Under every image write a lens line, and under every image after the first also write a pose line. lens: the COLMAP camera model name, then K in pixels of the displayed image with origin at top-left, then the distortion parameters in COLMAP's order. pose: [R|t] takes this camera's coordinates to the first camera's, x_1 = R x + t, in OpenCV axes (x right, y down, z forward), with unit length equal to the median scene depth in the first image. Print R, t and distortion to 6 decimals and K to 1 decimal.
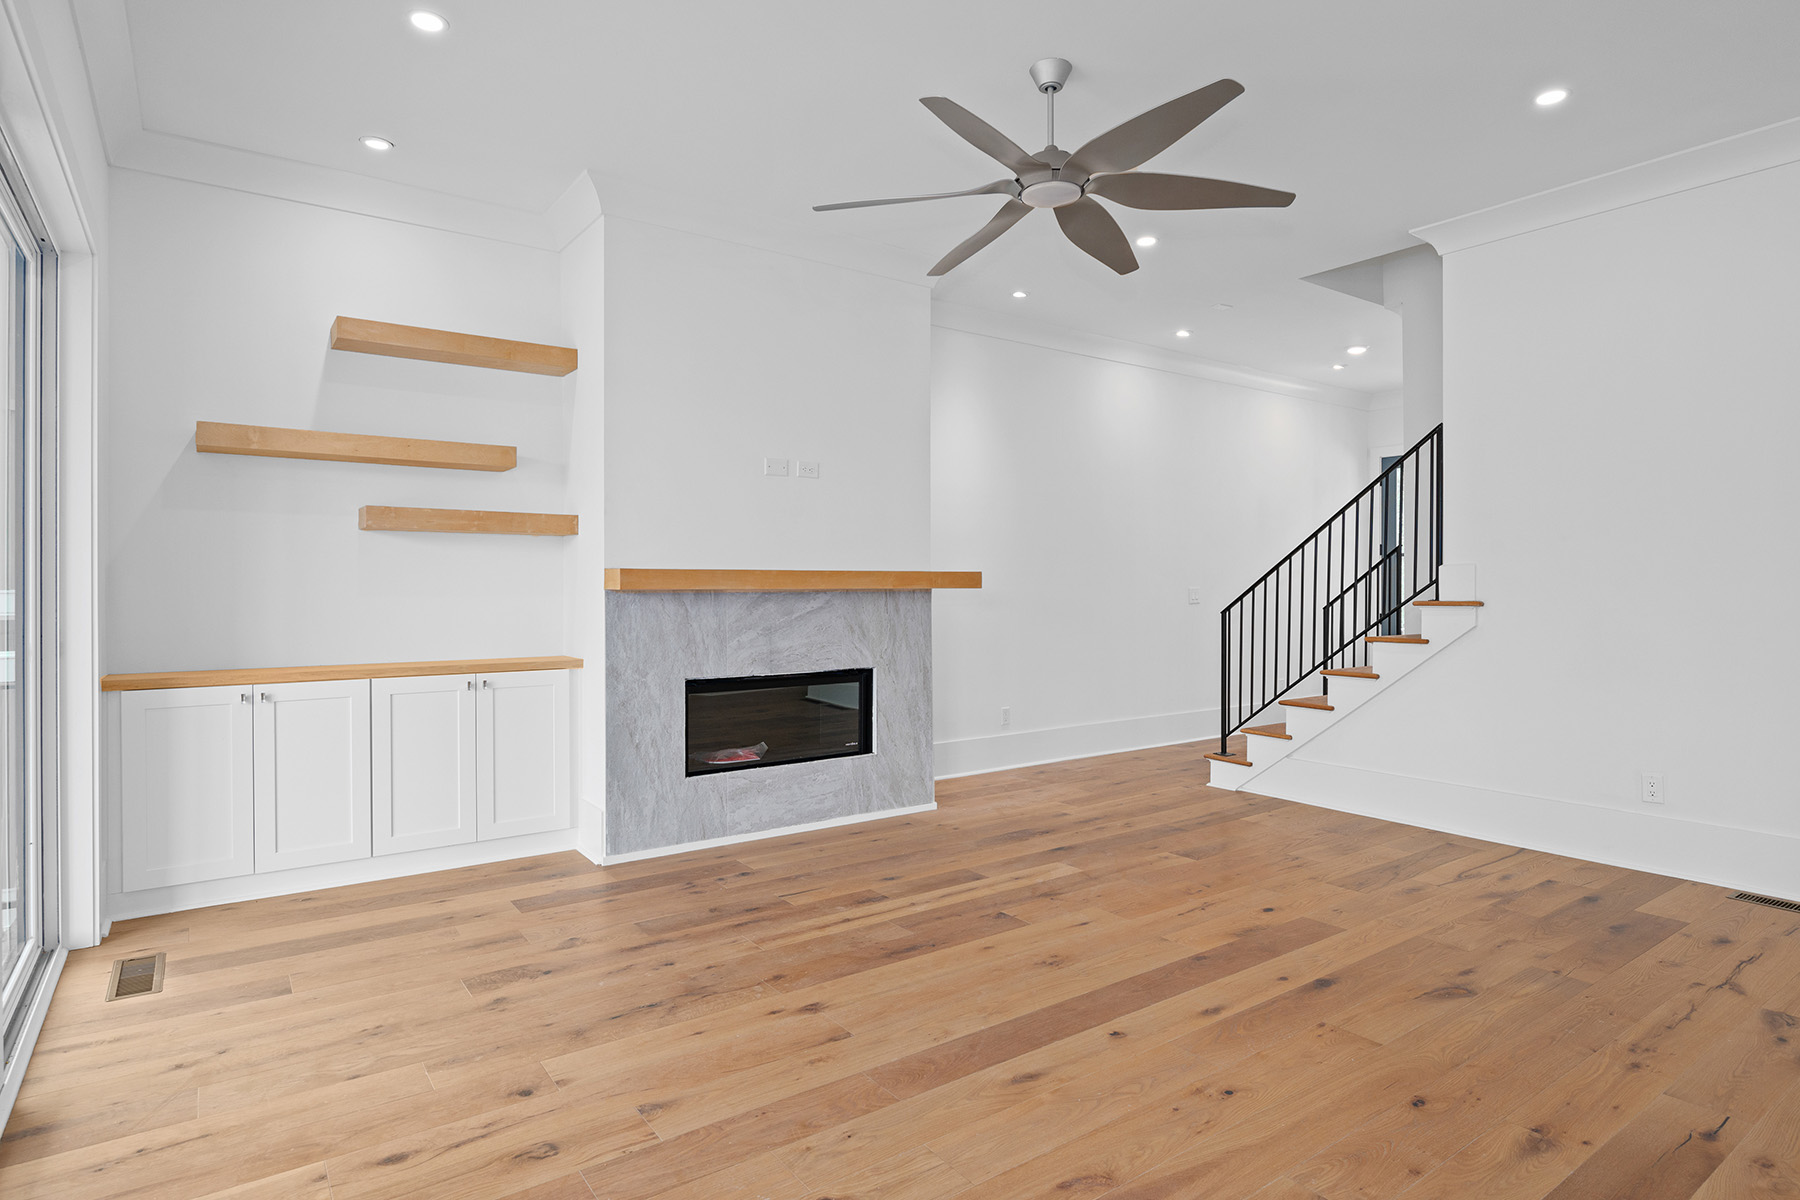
lens RADIAL K [[972.1, 0, 901.0], [0, 972.1, 599.0], [0, 0, 1]] dist [0.001333, -0.000094]
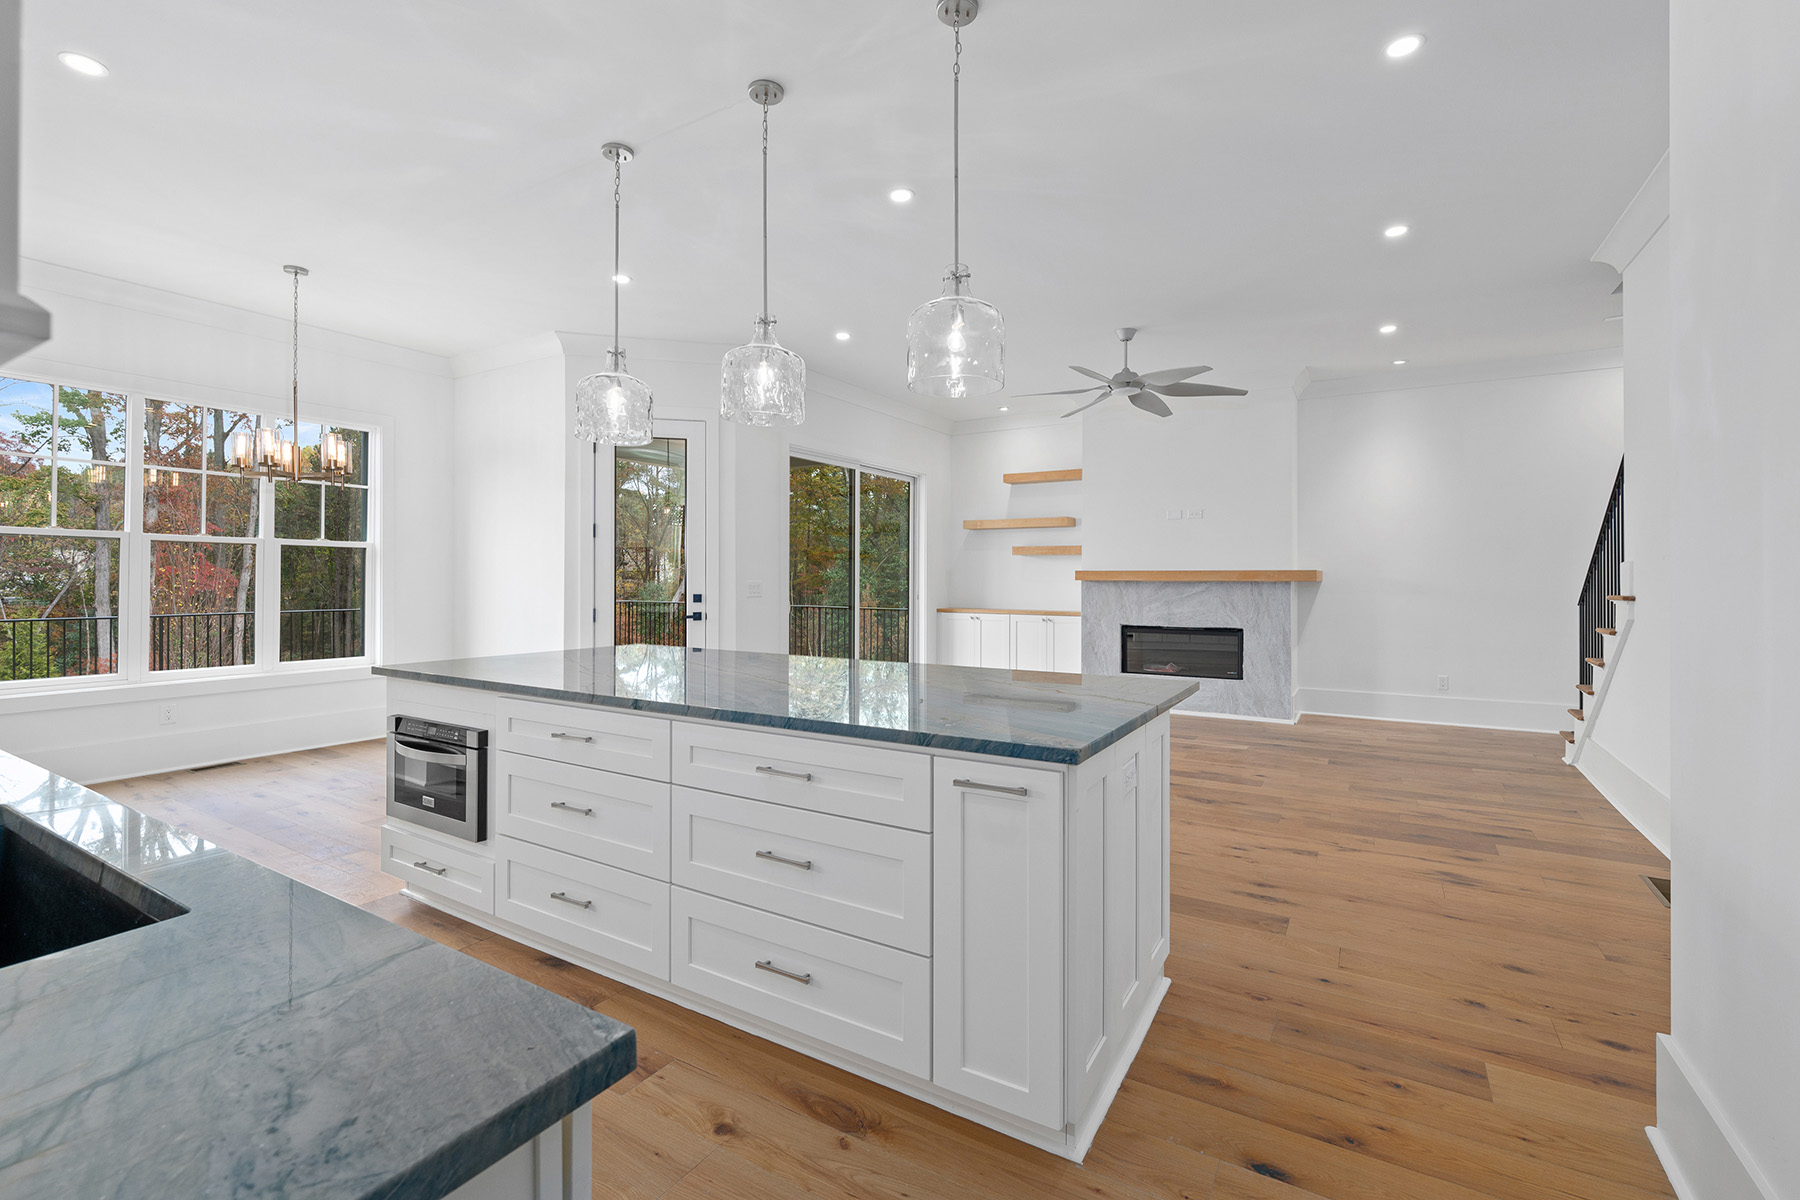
lens RADIAL K [[781.6, 0, 893.4], [0, 781.6, 579.5], [0, 0, 1]] dist [-0.008218, 0.000168]
pose [[0.389651, 0.006637, -0.920939, 1.073944], [-0.014355, 0.999896, 0.001132, -0.006788], [0.920851, 0.012779, 0.389706, -0.078612]]
